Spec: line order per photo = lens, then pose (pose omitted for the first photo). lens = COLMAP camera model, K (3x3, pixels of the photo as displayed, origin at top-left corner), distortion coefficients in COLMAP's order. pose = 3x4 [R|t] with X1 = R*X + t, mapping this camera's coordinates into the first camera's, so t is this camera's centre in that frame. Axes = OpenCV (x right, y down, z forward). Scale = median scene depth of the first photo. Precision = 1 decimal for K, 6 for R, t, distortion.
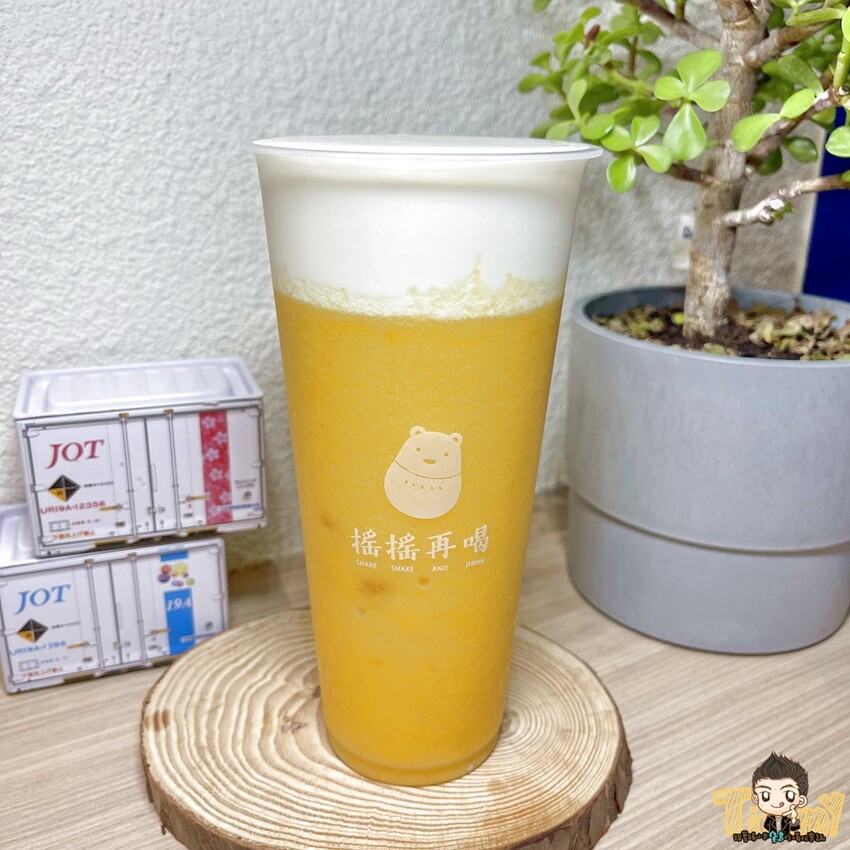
lens RADIAL K [[945.7, 0, 427.6], [0, 945.7, 424.0], [0, 0, 1]] dist [0.000134, 0.000000]
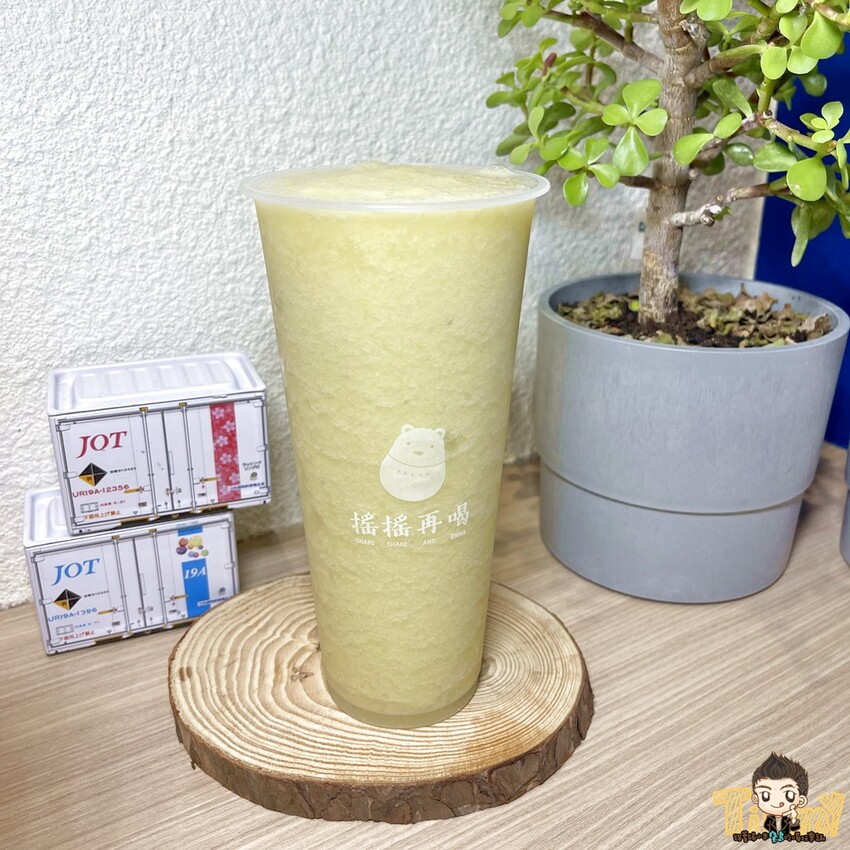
lens RADIAL K [[945.7, 0, 432.1], [0, 945.7, 419.0], [0, 0, 1]] dist [0.000134, 0.000000]
pose [[0.999558, -0.022452, 0.019471, 0.002189], [0.021716, 0.999071, 0.037225, -0.029204], [-0.020289, -0.036786, 0.999117, -0.129008]]
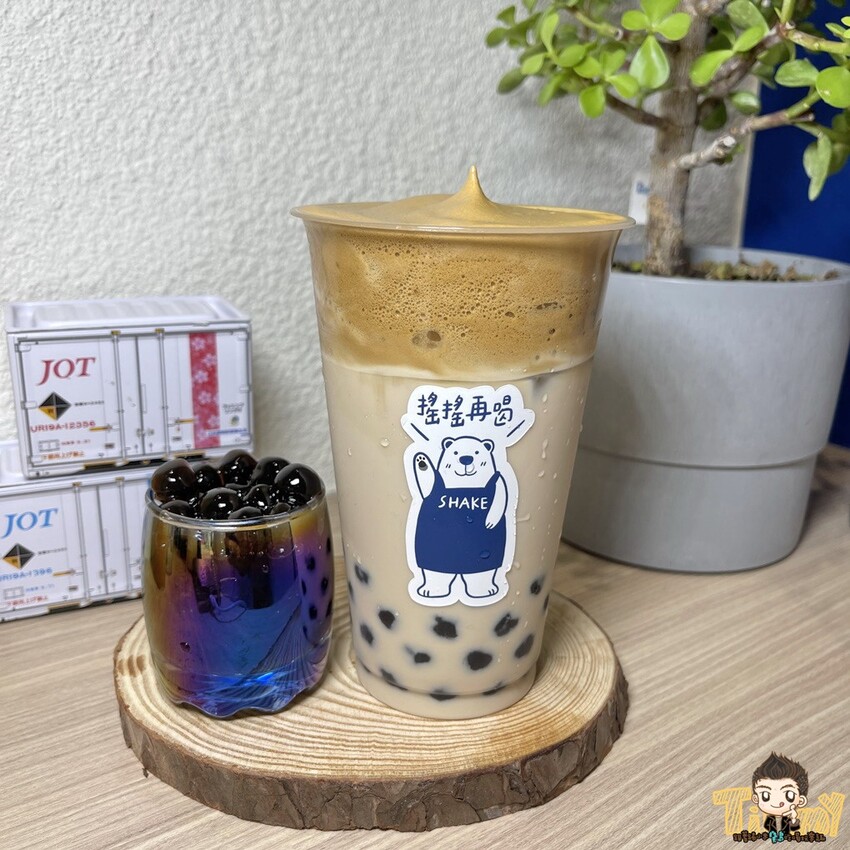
lens RADIAL K [[945.7, 0, 435.7], [0, 945.7, 432.6], [0, 0, 1]] dist [0.000134, 0.000000]
pose [[0.995822, -0.016299, 0.089849, -0.065792], [0.020331, 0.998818, -0.044145, 0.136011], [-0.089023, 0.045787, 0.994977, -0.031972]]
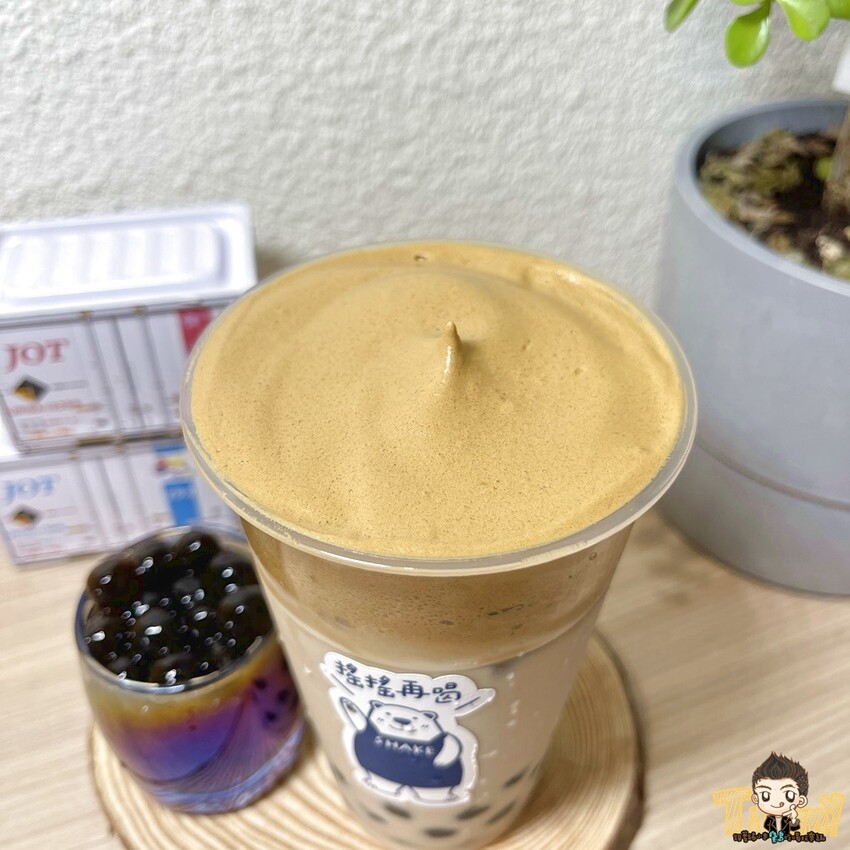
lens RADIAL K [[945.7, 0, 421.0], [0, 945.7, 433.3], [0, 0, 1]] dist [0.000134, 0.000000]
pose [[0.987047, 0.093349, -0.130474, 0.079090], [-0.038587, 0.927547, 0.371709, -0.211605], [0.155719, -0.361860, 0.919135, 0.222514]]
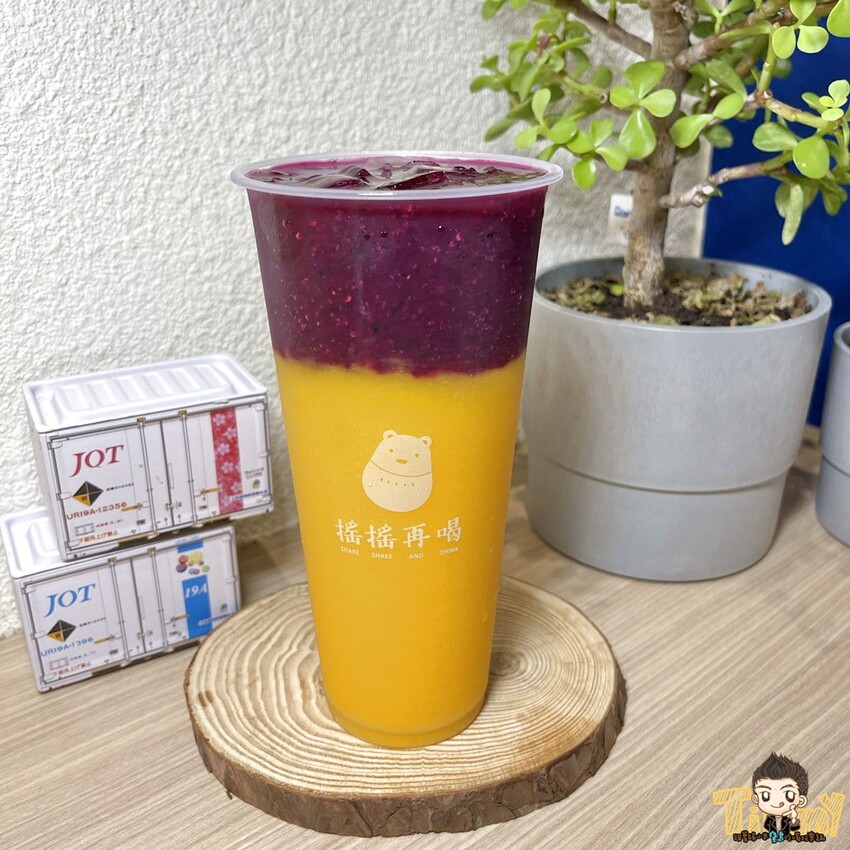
lens RADIAL K [[945.7, 0, 445.4], [0, 945.7, 420.0], [0, 0, 1]] dist [0.000134, 0.000000]
pose [[0.985163, -0.079627, 0.152033, -0.133928], [0.072617, 0.996048, 0.051130, -0.035080], [-0.155504, -0.039331, 0.987052, -0.087029]]
